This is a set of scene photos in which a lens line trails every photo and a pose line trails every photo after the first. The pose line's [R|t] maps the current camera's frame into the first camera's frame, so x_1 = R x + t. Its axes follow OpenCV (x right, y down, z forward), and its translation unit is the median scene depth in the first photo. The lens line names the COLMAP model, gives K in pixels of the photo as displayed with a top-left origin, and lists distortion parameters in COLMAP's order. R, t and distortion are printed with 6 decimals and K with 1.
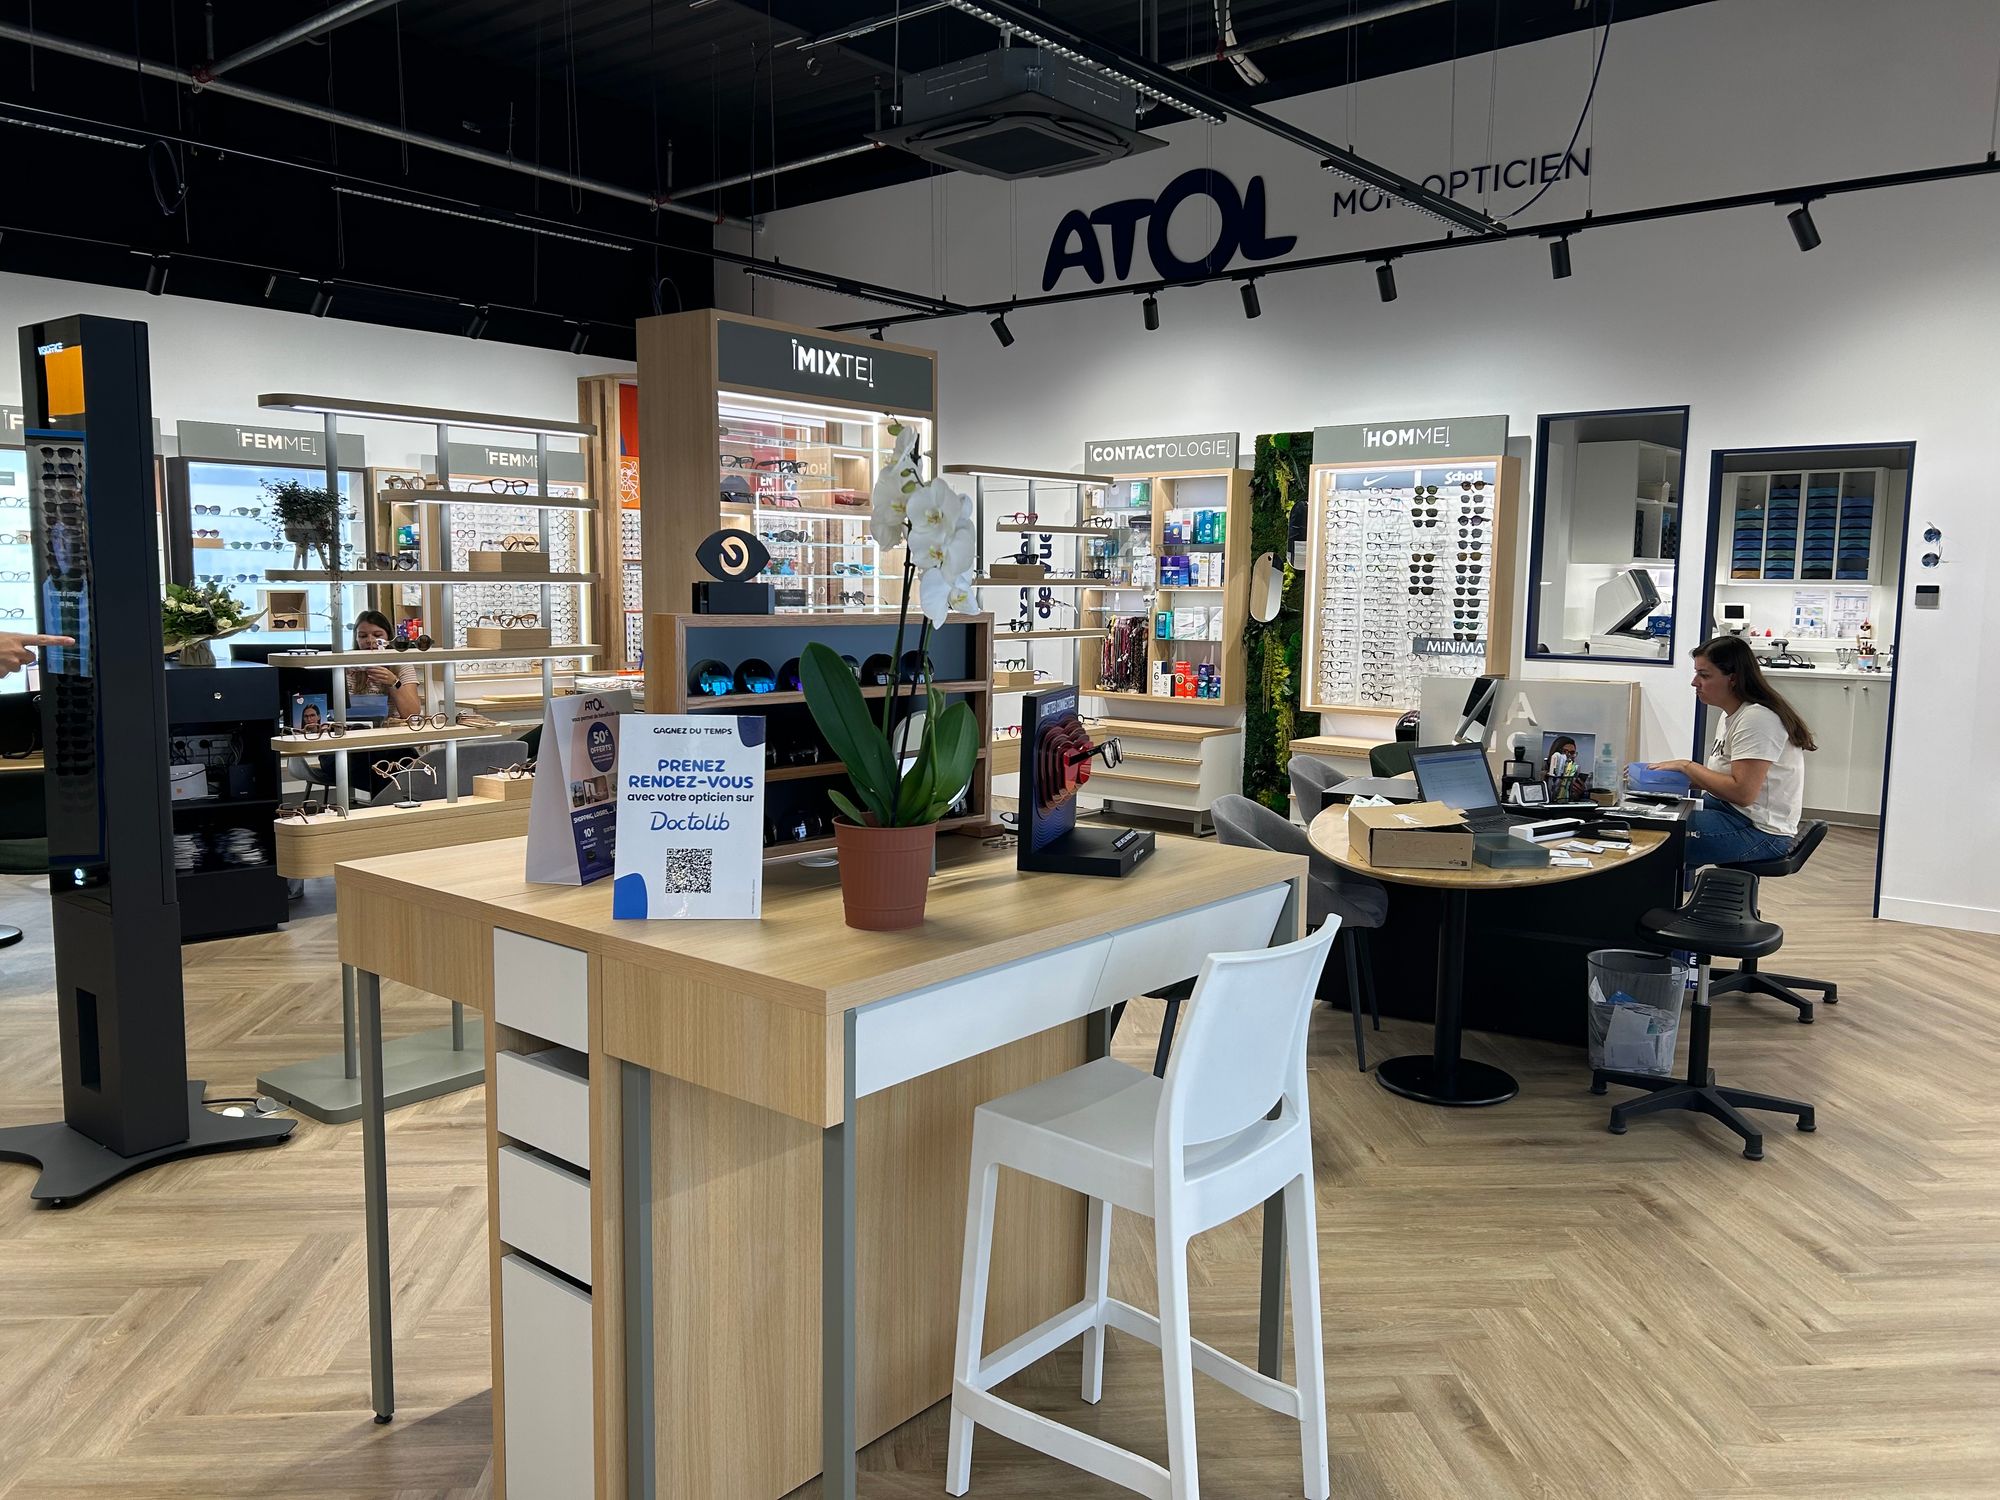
lens RADIAL K [[1512.8, 0, 994.5], [0, 1512.8, 752.3], [0, 0, 1]] dist [0.057122, -0.070134]
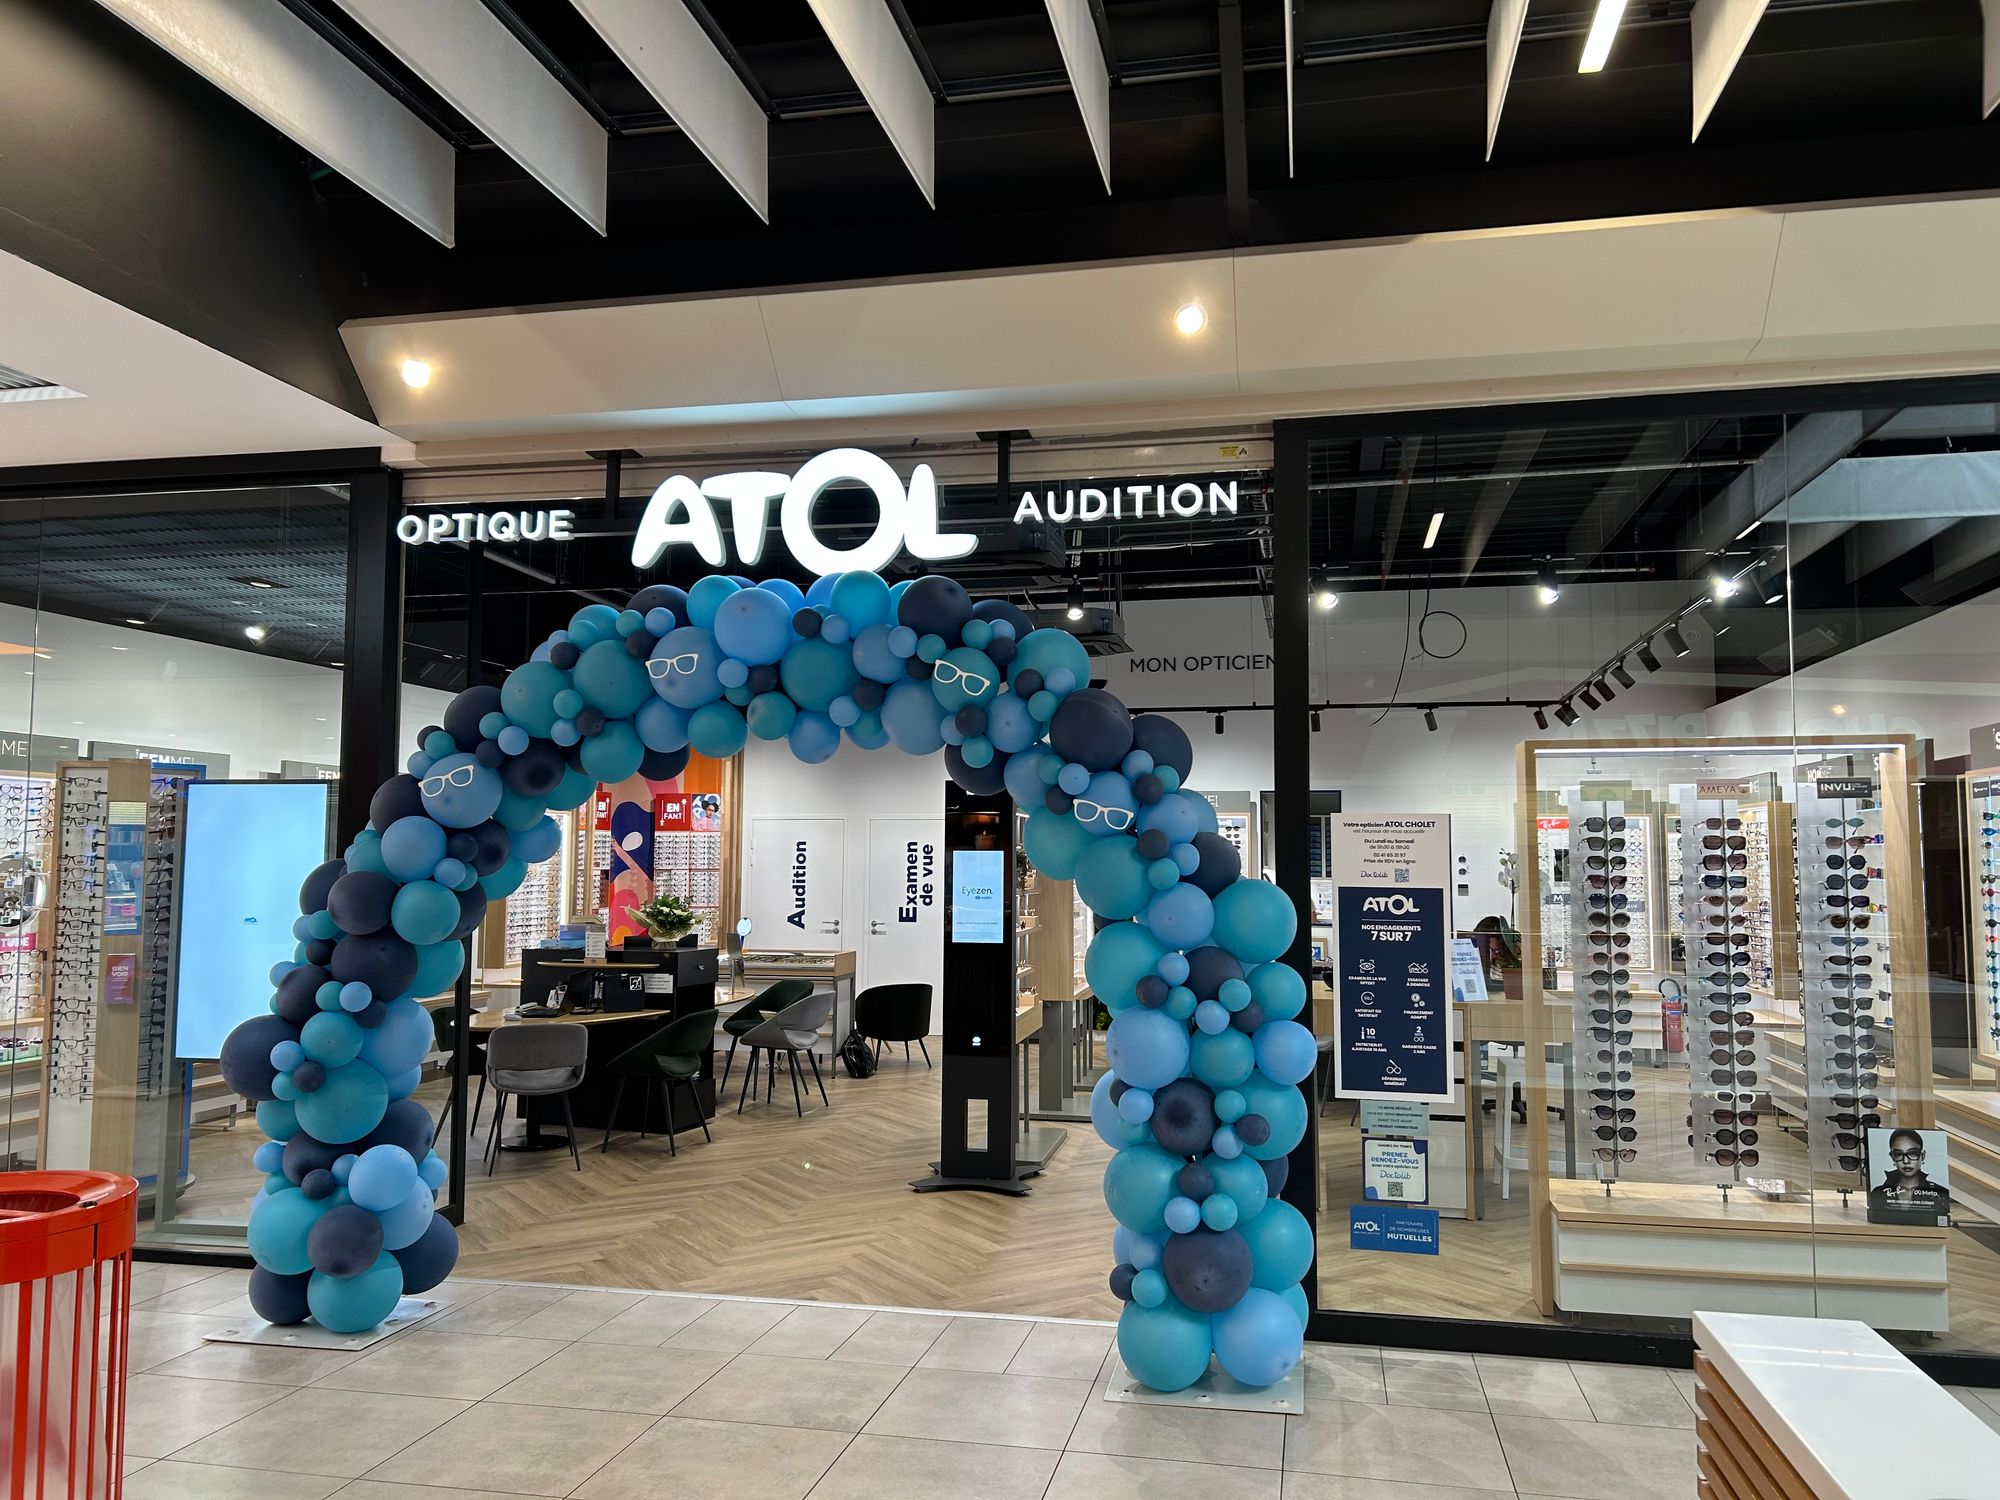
lens RADIAL K [[1509.2, 0, 994.8], [0, 1509.2, 760.8], [0, 0, 1]] dist [0.159111, -0.056549]
pose [[0.881681, 0.025974, 0.471131, -0.988544], [0.058663, 0.984703, -0.164072, 0.029766], [-0.468186, 0.172297, 0.866669, -0.549933]]
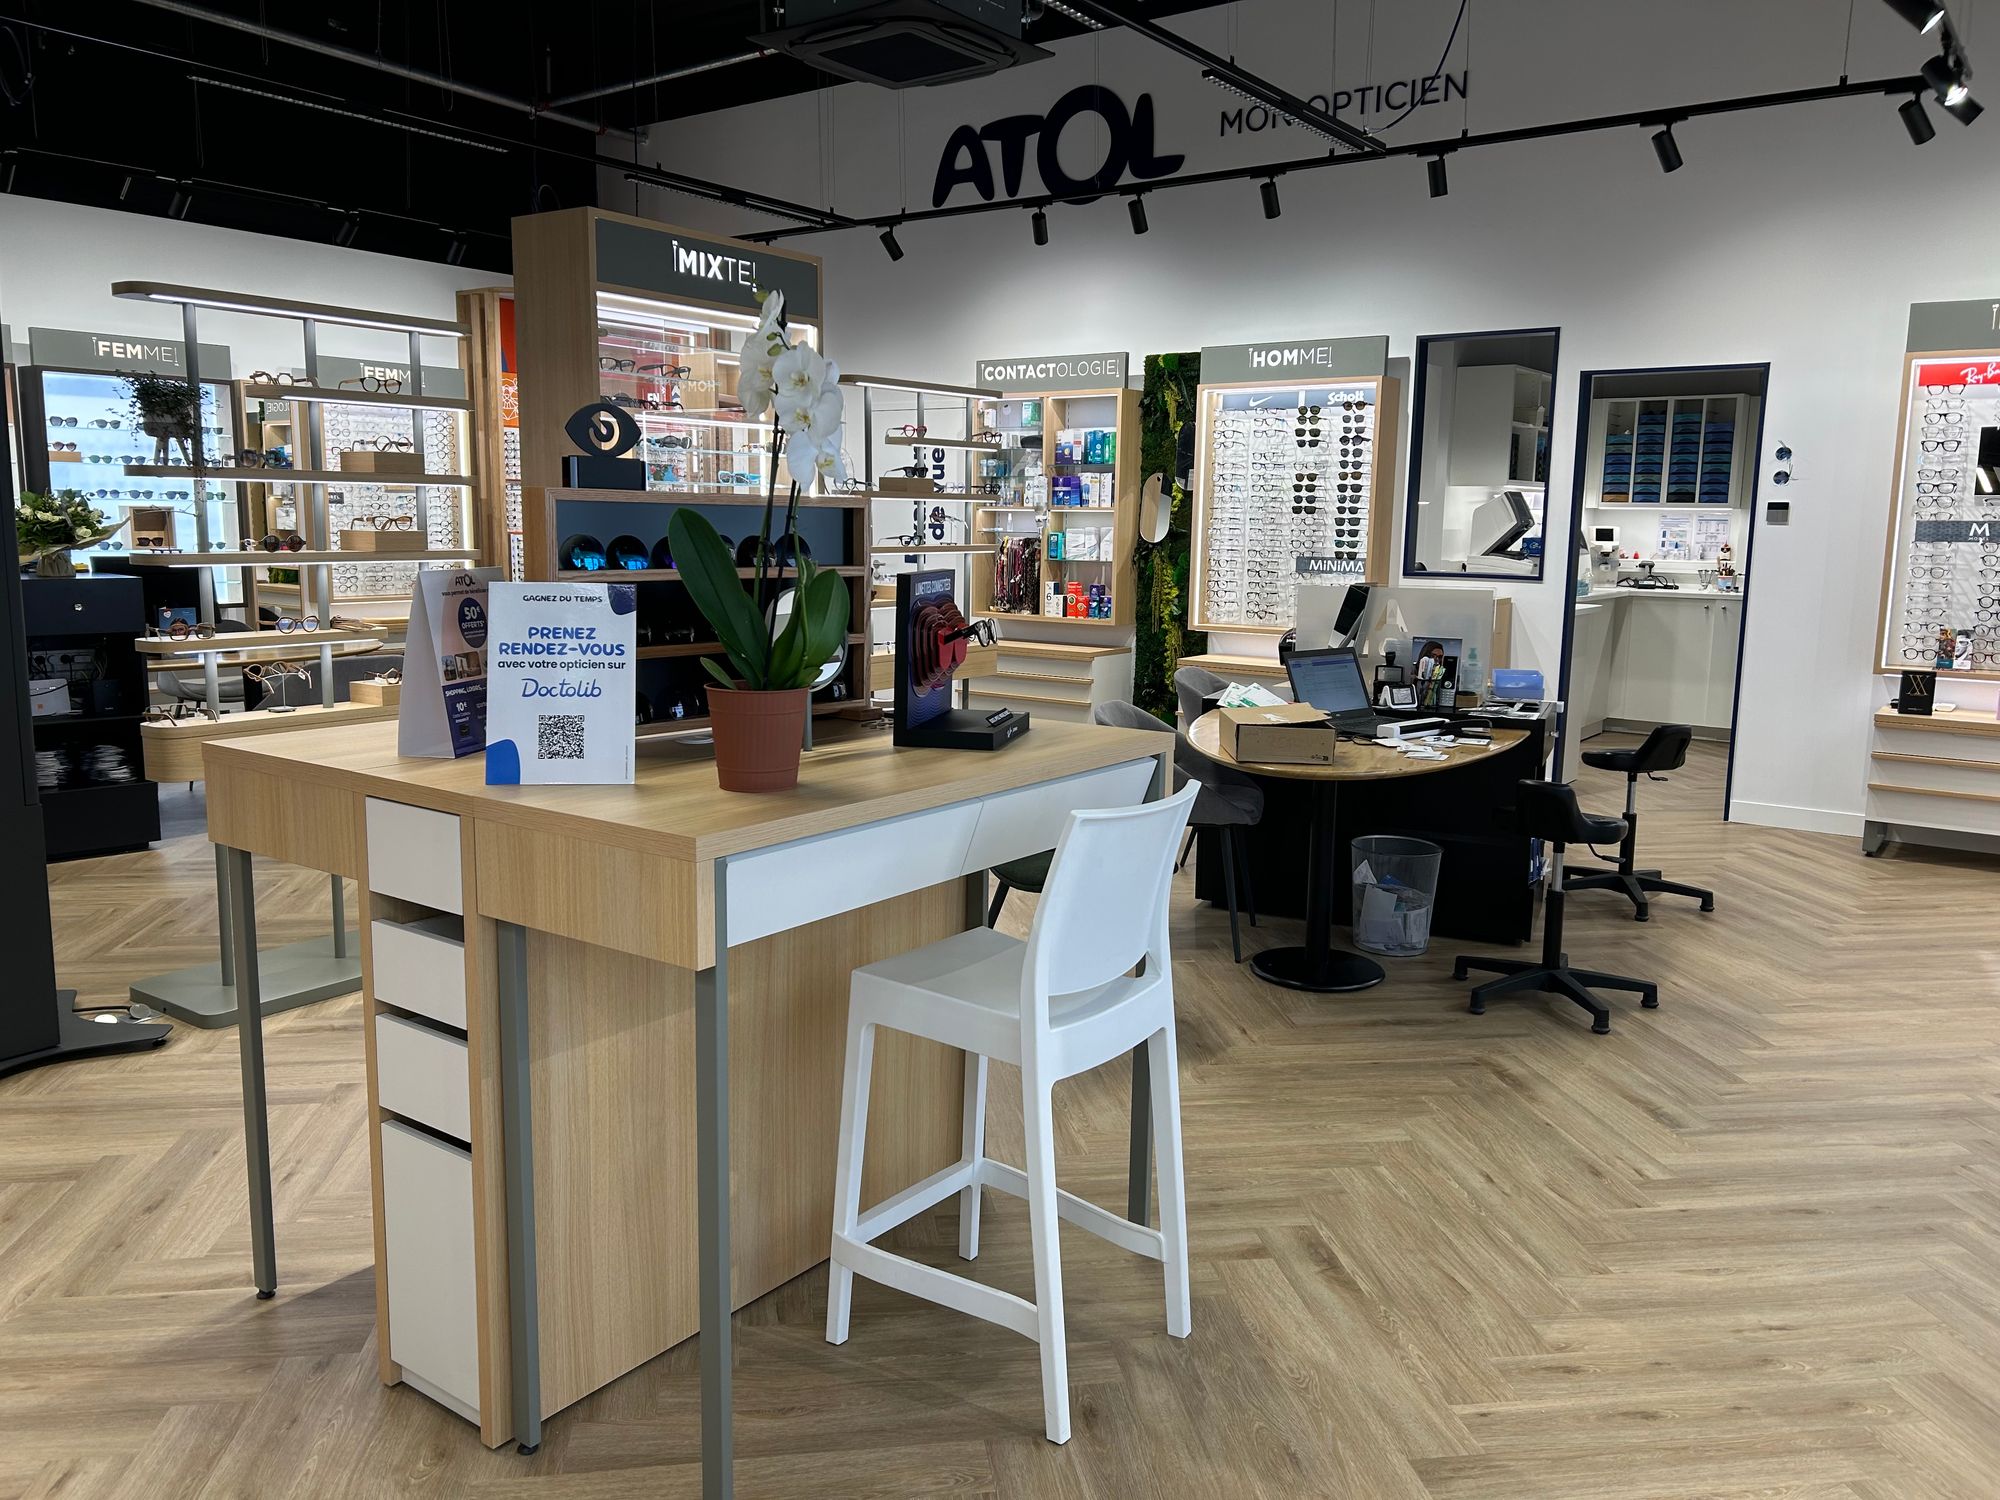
lens RADIAL K [[1512.0, 0, 1000.0], [0, 1512.0, 750.0], [0, 0, 1]] dist [0.052591, -0.058098]
pose [[0.997627, -0.007482, 0.068446, 0.007571], [0.004762, 0.999196, 0.039820, 0.017454], [-0.068689, -0.039399, 0.996860, -0.010590]]
